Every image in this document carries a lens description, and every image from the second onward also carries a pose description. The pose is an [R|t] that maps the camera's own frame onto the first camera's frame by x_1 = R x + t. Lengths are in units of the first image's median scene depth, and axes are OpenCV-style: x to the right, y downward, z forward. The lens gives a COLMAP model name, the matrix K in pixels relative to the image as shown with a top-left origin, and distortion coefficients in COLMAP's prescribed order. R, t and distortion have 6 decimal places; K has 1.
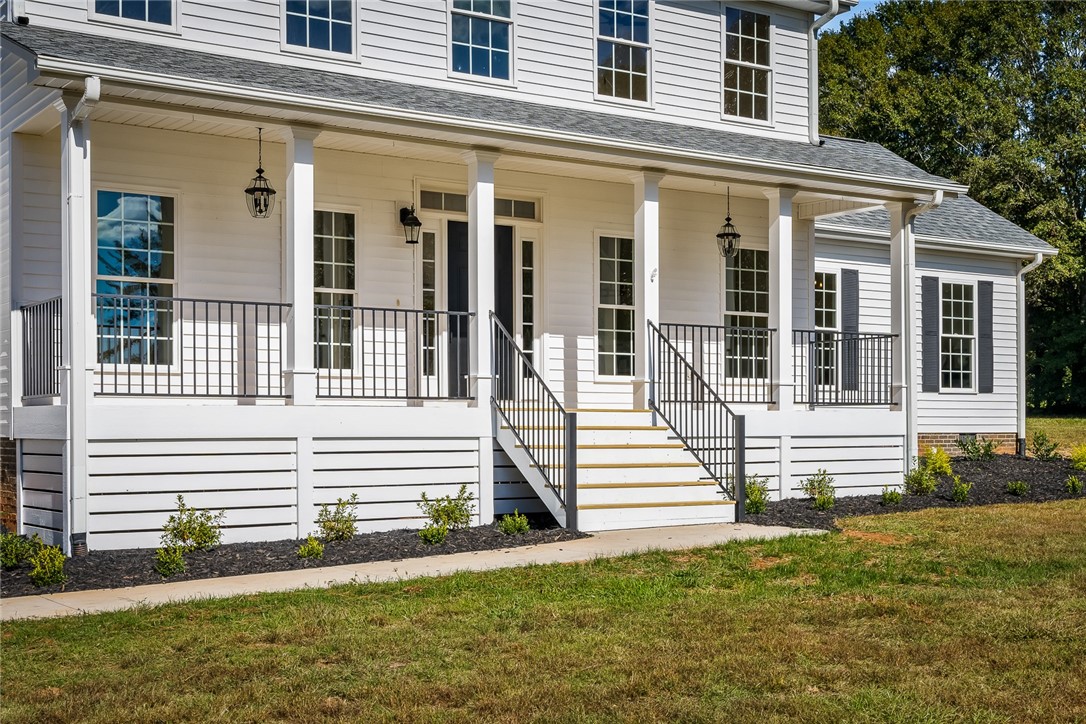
lens RADIAL K [[1427.7, 0, 543.0], [0, 1427.7, 362.0], [0, 0, 1]] dist [-0.006478, -0.011543]
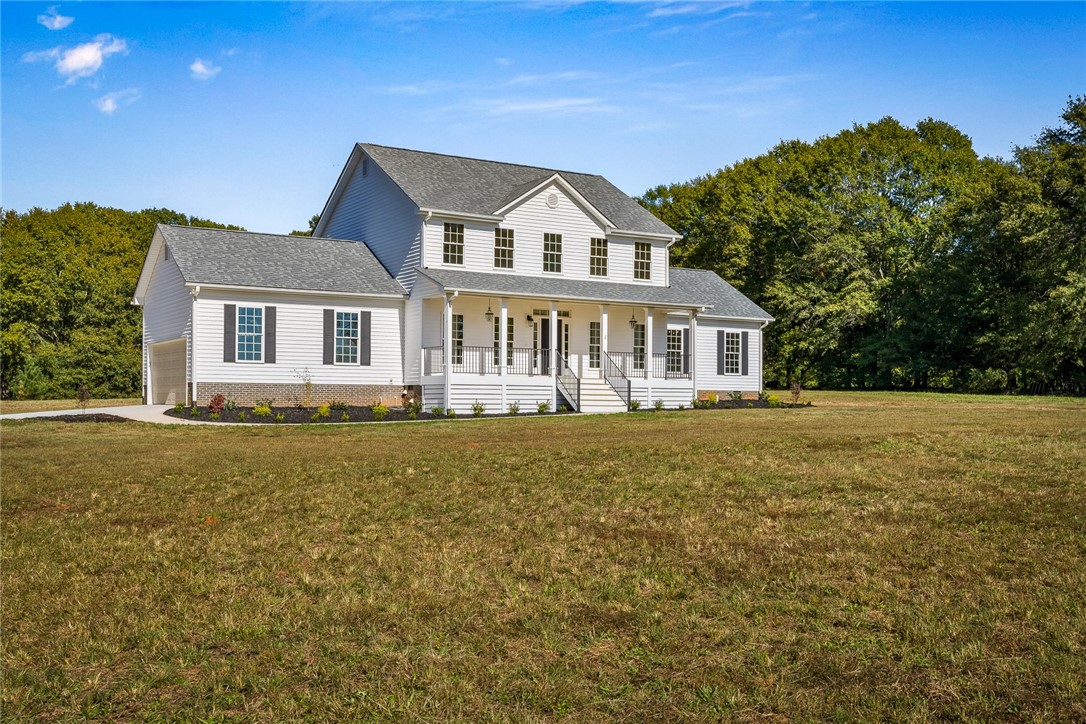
lens RADIAL K [[1427.7, 0, 543.0], [0, 1427.7, 362.0], [0, 0, 1]] dist [-0.006478, -0.011543]
pose [[0.999713, 0.008145, -0.022512, 0.008575], [-0.007908, 0.999912, 0.010621, -0.035339], [0.022596, -0.010440, 0.999690, -2.090645]]
